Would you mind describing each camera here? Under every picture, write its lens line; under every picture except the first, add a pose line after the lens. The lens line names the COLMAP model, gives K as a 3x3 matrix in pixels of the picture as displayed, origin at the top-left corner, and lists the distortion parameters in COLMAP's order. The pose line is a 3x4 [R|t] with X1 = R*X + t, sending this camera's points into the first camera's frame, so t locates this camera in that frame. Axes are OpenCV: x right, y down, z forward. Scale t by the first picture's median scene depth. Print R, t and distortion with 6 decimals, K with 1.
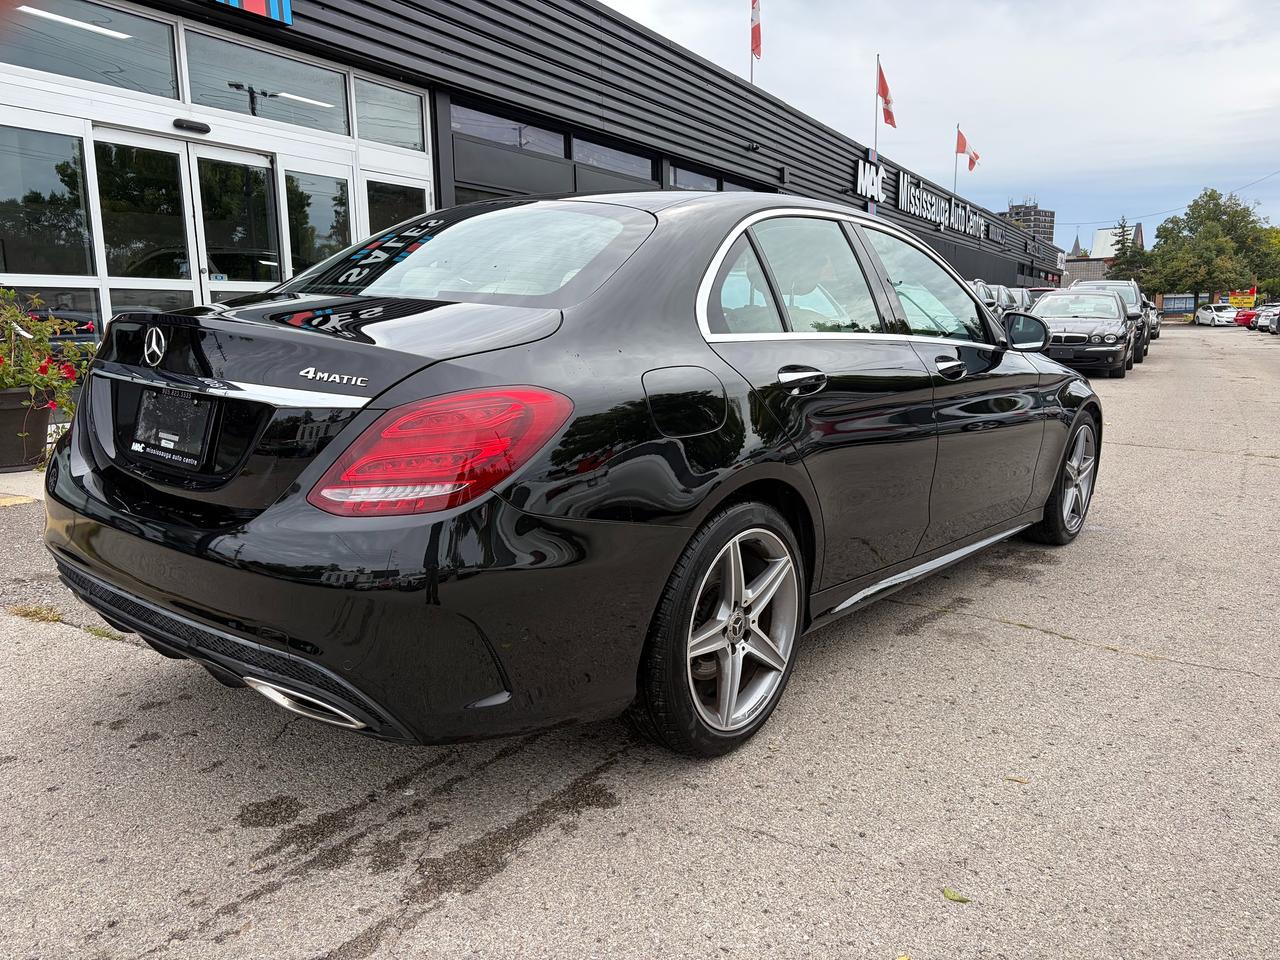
lens RADIAL K [[981.8, 0, 641.1], [0, 981.8, 476.7], [0, 0, 1]] dist [0.021088, 0.001711]
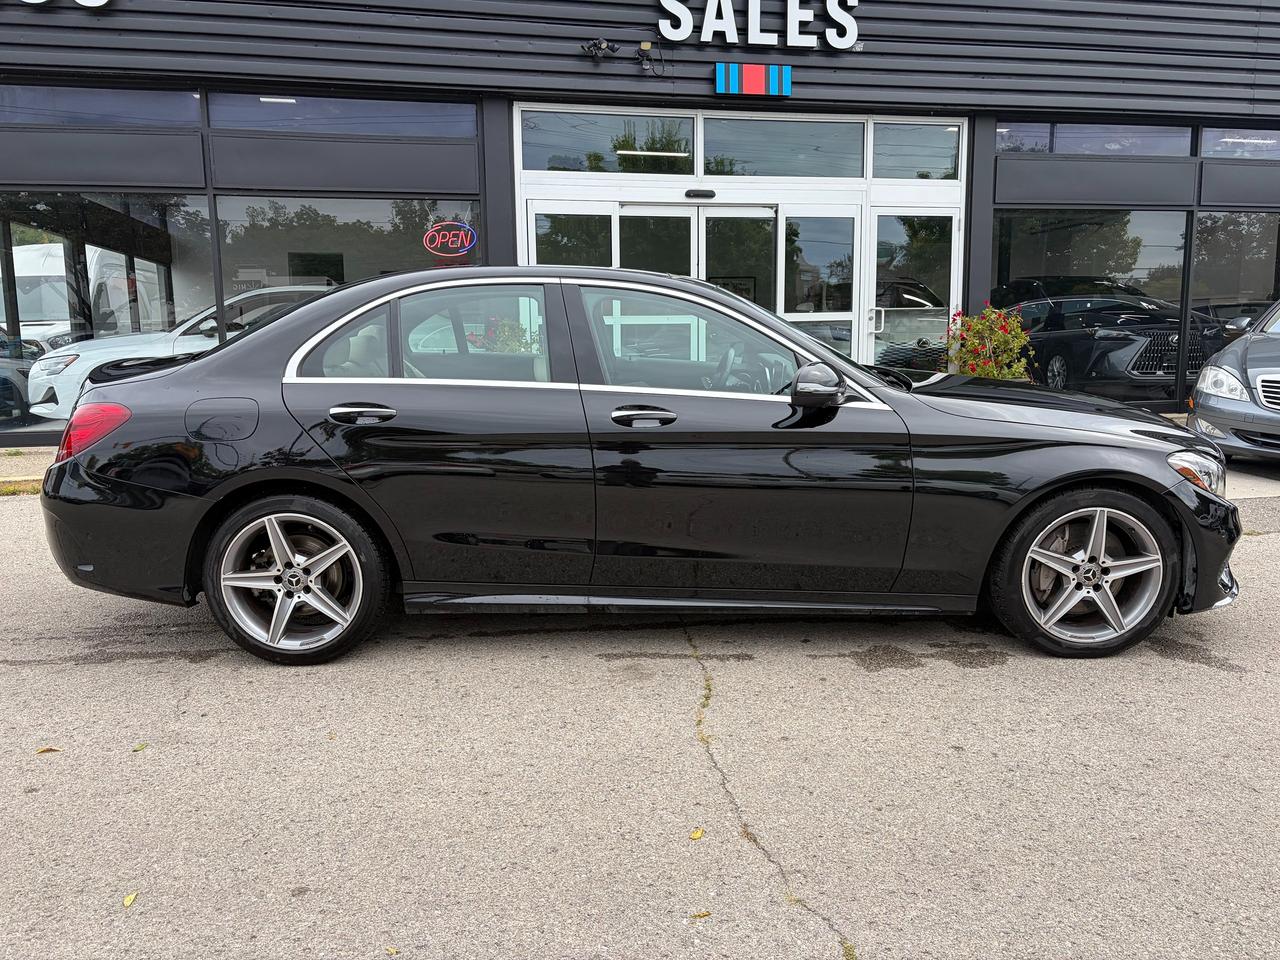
lens RADIAL K [[981.8, 0, 641.1], [0, 981.8, 476.7], [0, 0, 1]] dist [0.021088, 0.001711]
pose [[0.633366, 0.115111, -0.765243, 0.492518], [-0.122426, 0.991326, 0.047792, -0.042574], [0.764107, 0.063416, 0.641965, 0.145322]]
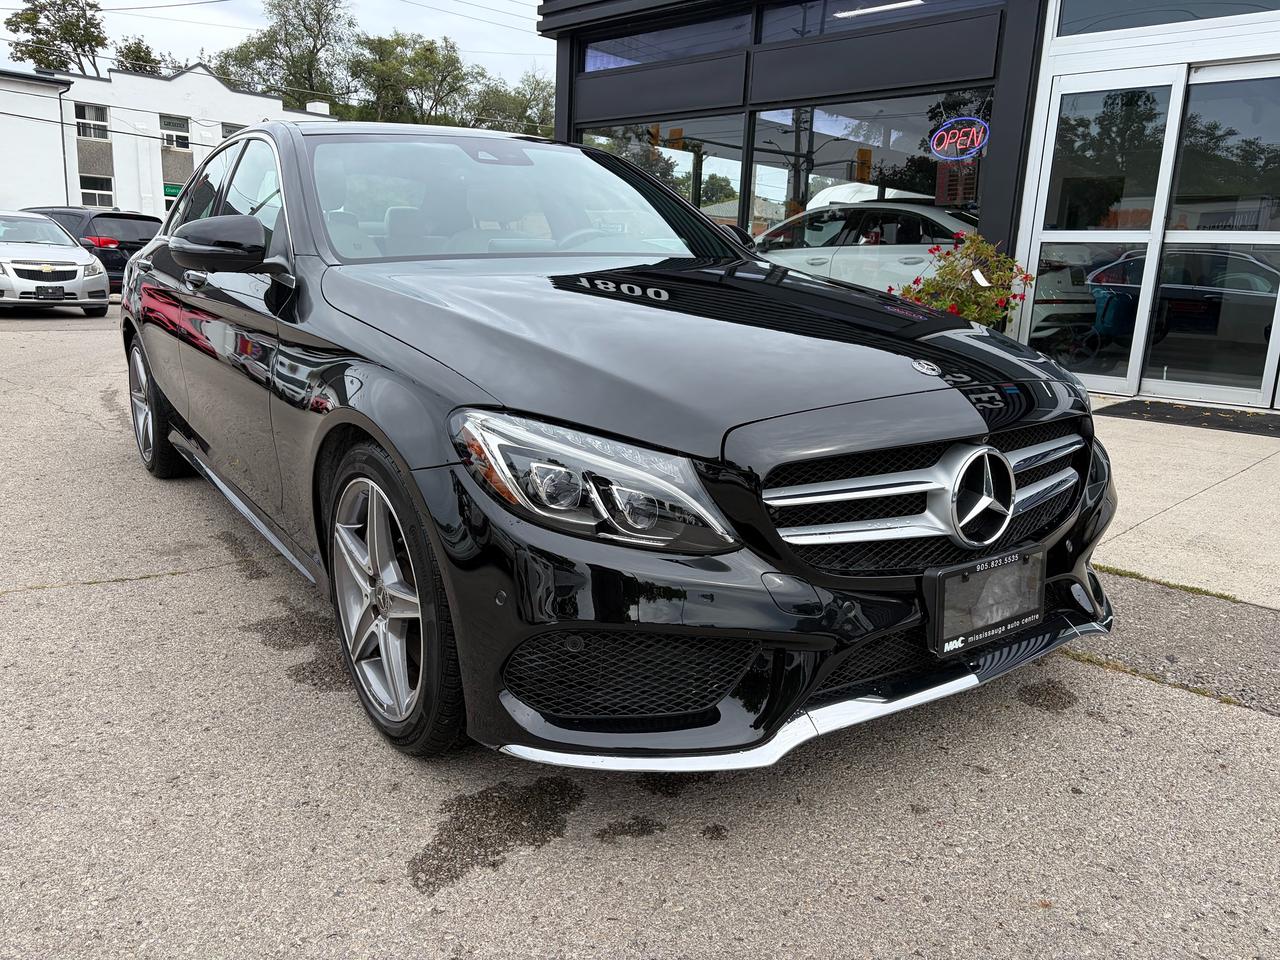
lens RADIAL K [[992.2, 0, 639.4], [0, 992.2, 489.9], [0, 0, 1]] dist [0.009741, -0.052598]
pose [[-0.302564, 0.204678, -0.930893, 0.497149], [-0.187749, 0.944736, 0.268745, -0.113903], [0.934454, 0.256087, -0.247415, 0.745035]]
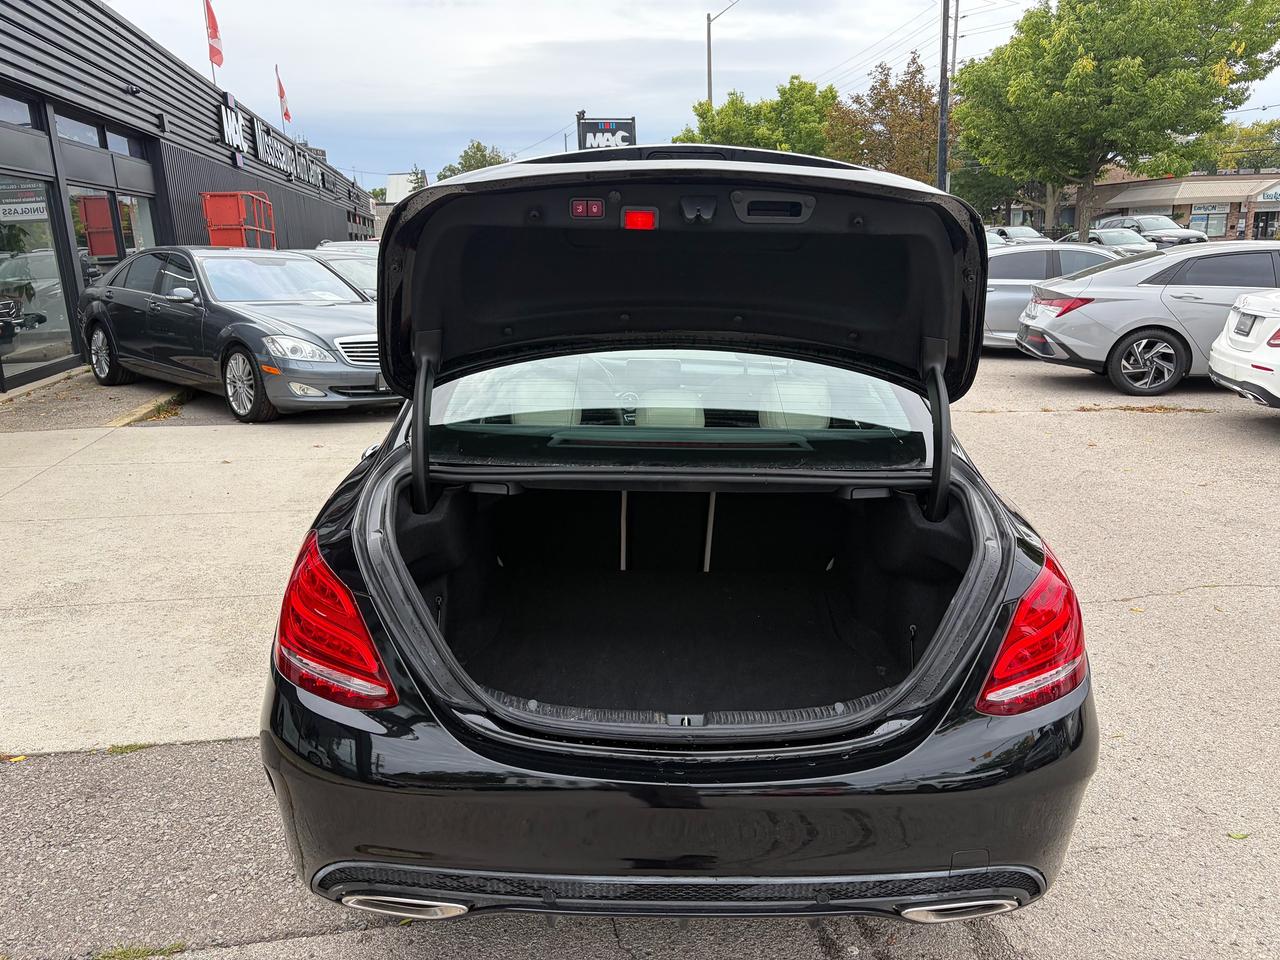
lens RADIAL K [[973.7, 0, 650.5], [0, 973.7, 478.5], [0, 0, 1]] dist [0.055218, -0.061796]
pose [[0.765678, -0.164512, 0.621830, -0.278674], [0.124512, 0.986363, 0.107637, -0.083308], [-0.631058, -0.004990, 0.775720, 0.111023]]
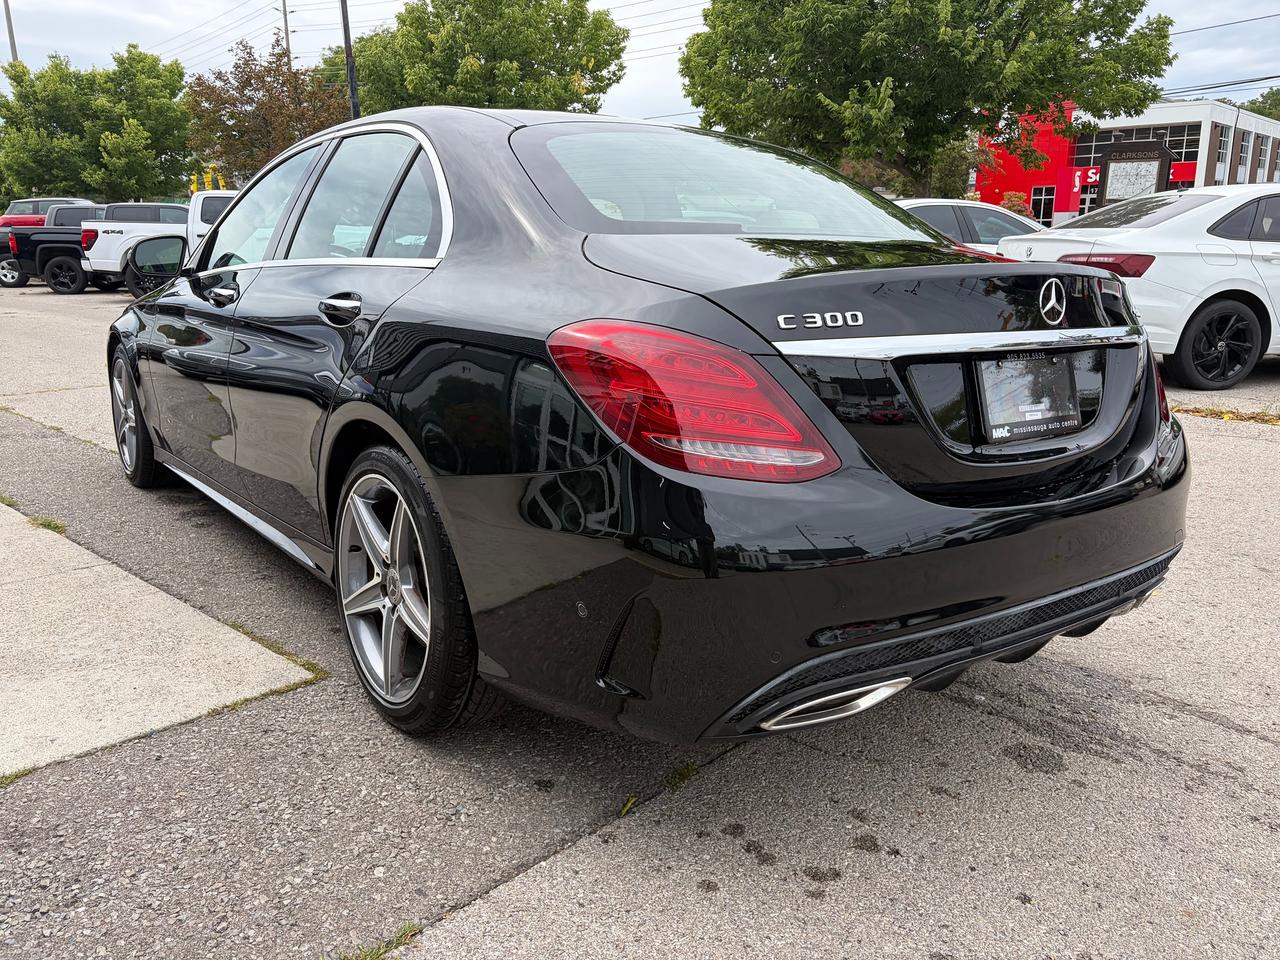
lens RADIAL K [[973.7, 0, 640.0], [0, 973.7, 480.0], [0, 0, 1]] dist [0.052291, -0.057959]
pose [[0.241261, -0.232742, 0.942138, -0.391823], [0.165664, 0.966443, 0.196323, -0.057737], [-0.956216, 0.108713, 0.271722, 0.313077]]
